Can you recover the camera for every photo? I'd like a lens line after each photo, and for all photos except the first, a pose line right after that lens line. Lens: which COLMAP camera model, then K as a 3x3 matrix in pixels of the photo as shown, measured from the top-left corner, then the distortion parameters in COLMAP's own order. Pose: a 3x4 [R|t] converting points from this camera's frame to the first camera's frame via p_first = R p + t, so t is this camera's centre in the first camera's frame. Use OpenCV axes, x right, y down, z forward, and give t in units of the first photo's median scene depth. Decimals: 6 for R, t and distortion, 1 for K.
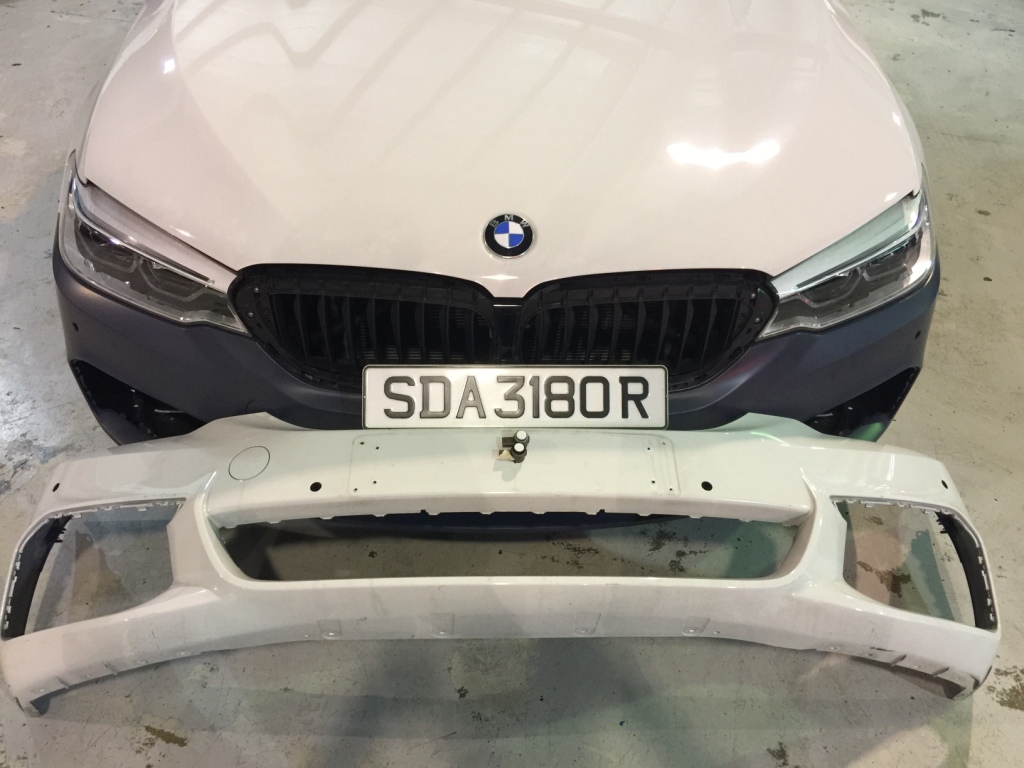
lens RADIAL K [[864.2, 0, 517.3], [0, 864.2, 388.3], [0, 0, 1]] dist [0.032330, -0.006899]
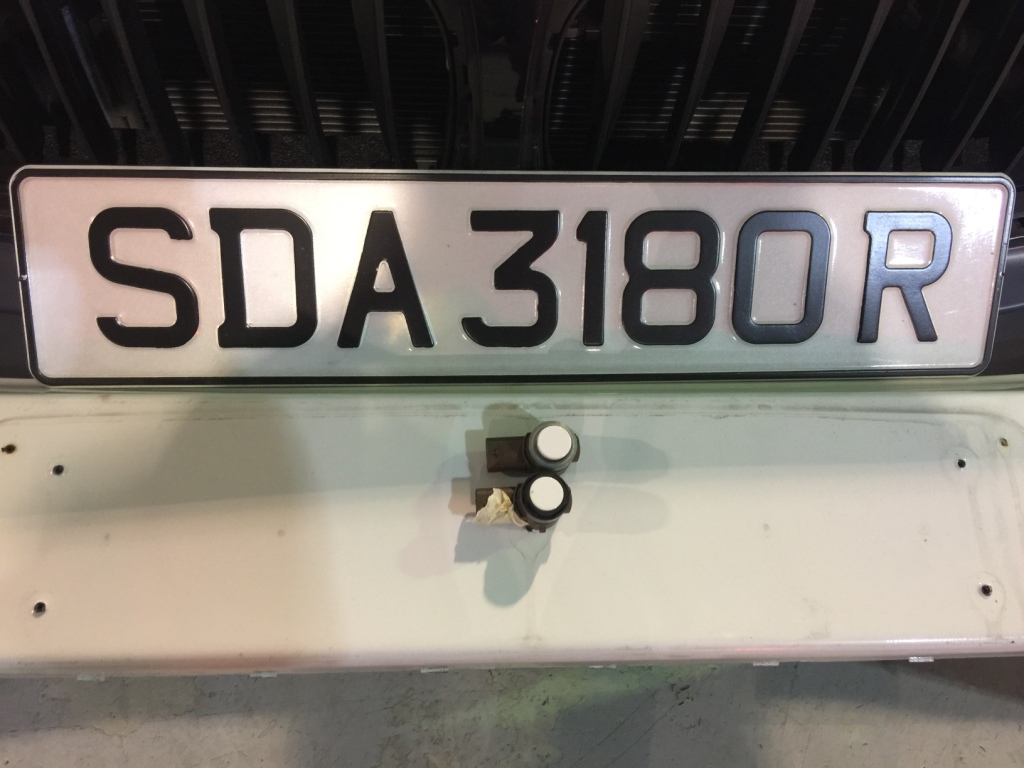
lens RADIAL K [[864.2, 0, 516.2], [0, 864.2, 385.8], [0, 0, 1]] dist [0.032330, -0.006899]
pose [[0.999666, 0.005682, 0.025222, -0.013939], [-0.012956, 0.954312, 0.298531, -0.045855], [-0.022373, -0.298758, 0.954067, 0.692764]]
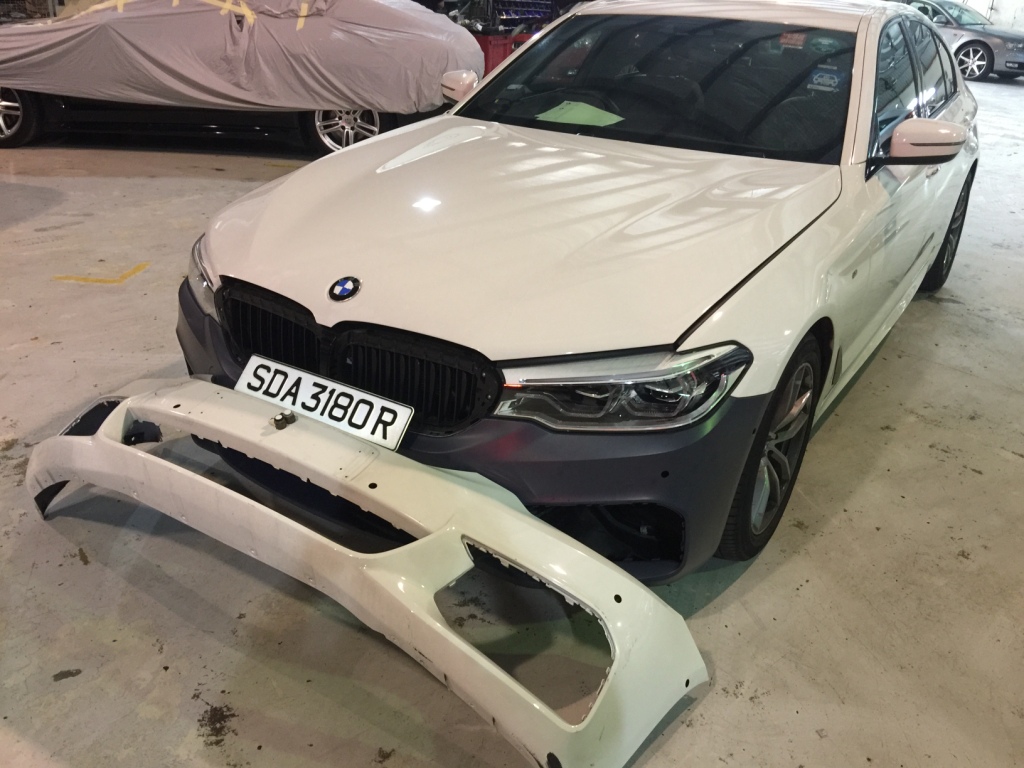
lens RADIAL K [[864.2, 0, 507.8], [0, 864.2, 381.9], [0, 0, 1]] dist [0.032330, -0.006899]
pose [[0.826168, 0.243419, -0.508128, 0.969479], [-0.370825, 0.913906, -0.165119, 0.104124], [0.424188, 0.324843, 0.845306, -0.072965]]
